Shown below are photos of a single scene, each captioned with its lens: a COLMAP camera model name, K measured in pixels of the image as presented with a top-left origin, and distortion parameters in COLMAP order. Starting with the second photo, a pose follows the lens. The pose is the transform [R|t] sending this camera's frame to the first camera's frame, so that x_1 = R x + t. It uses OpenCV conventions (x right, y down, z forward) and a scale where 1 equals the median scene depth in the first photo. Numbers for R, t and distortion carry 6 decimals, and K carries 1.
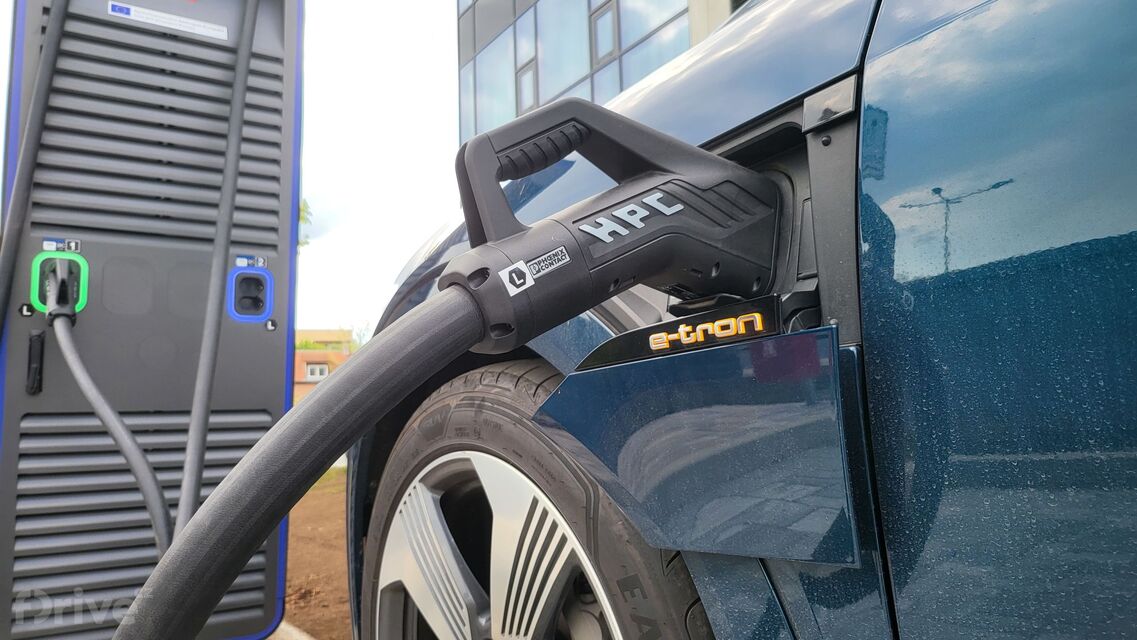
lens RADIAL K [[799.8, 0, 568.5], [0, 799.8, 320.0], [0, 0, 1]] dist [0.089578, -0.094601]
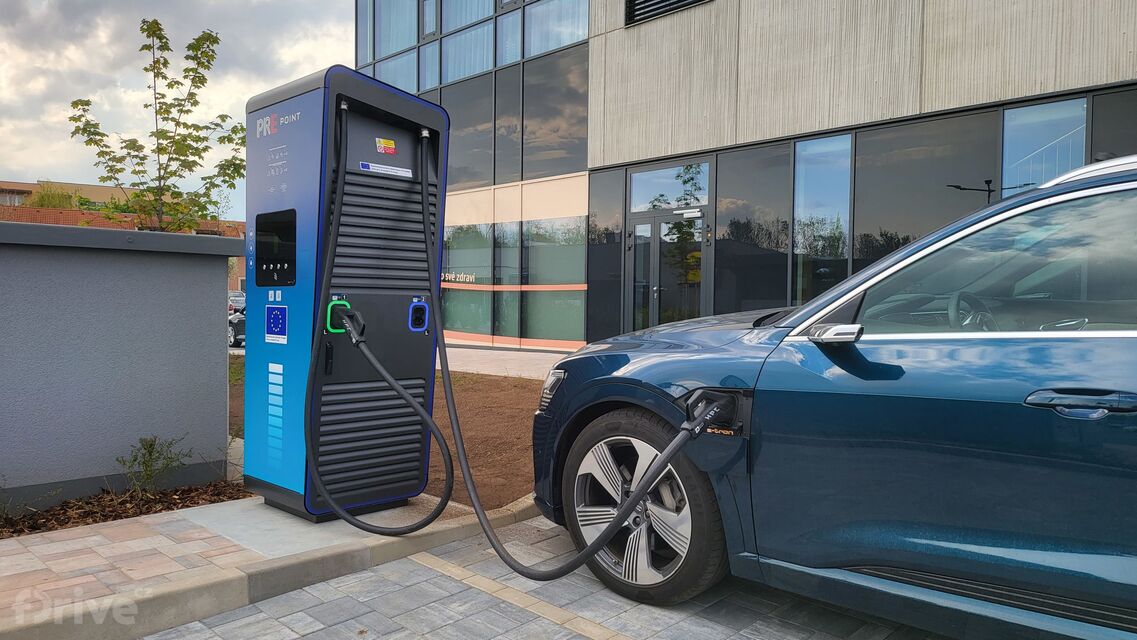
lens RADIAL K [[799.8, 0, 568.5], [0, 799.8, 320.0], [0, 0, 1]] dist [0.089578, -0.094601]
pose [[0.980227, 0.039942, 0.193801, -0.462811], [-0.068459, 0.987387, 0.142761, -0.347290], [-0.185655, -0.153205, 0.970598, -0.945797]]
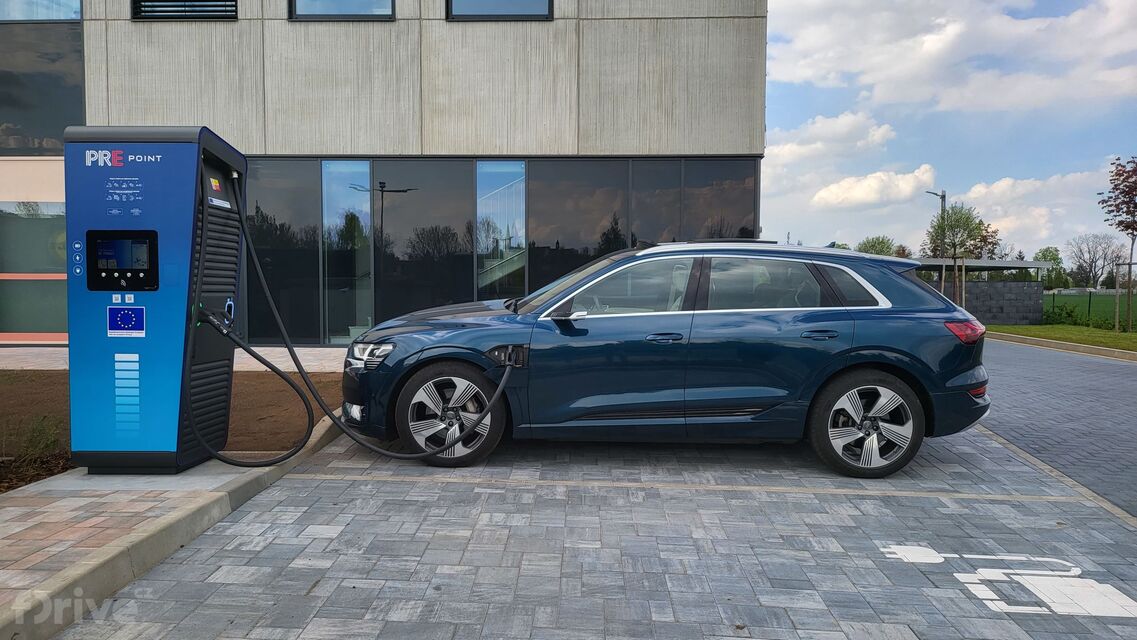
lens RADIAL K [[799.8, 0, 568.5], [0, 799.8, 320.0], [0, 0, 1]] dist [0.089578, -0.094601]
pose [[0.586555, 0.006517, 0.809883, -1.992806], [-0.130223, 0.987716, 0.086366, -0.397524], [-0.799372, -0.156124, 0.580198, -1.391801]]
